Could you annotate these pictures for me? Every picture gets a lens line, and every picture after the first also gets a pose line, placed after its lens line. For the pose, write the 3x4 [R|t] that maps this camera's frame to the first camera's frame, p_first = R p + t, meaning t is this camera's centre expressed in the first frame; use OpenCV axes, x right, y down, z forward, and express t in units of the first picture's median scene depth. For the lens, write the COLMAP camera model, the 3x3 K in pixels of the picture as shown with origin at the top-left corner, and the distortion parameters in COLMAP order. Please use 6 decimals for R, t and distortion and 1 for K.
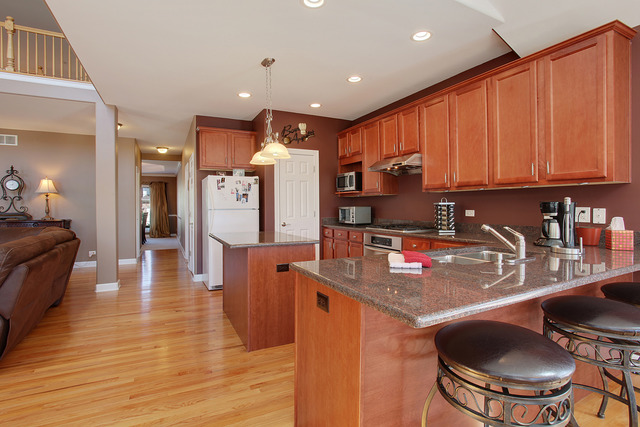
lens RADIAL K [[312.0, 0, 320.0], [0, 312.0, 213.5], [0, 0, 1]] dist [-0.050508, 0.000019]
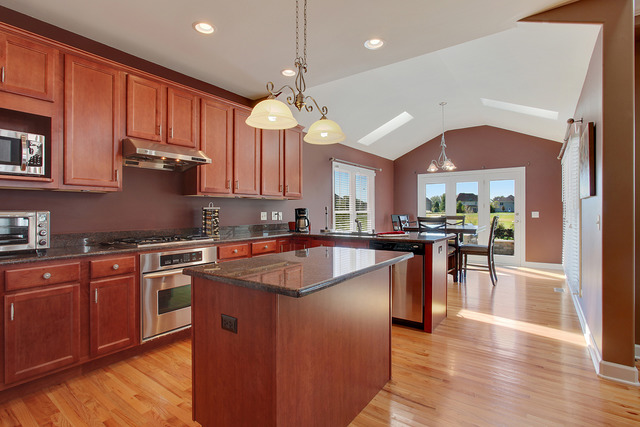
lens RADIAL K [[337.6, 0, 320.0], [0, 337.6, 213.5], [0, 0, 1]] dist [-0.055850, 0.000221]
pose [[-0.486197, -0.012070, 0.873766, -0.712640], [0.005540, 0.999842, 0.016894, -0.031006], [-0.873832, 0.013055, -0.486053, 1.211164]]
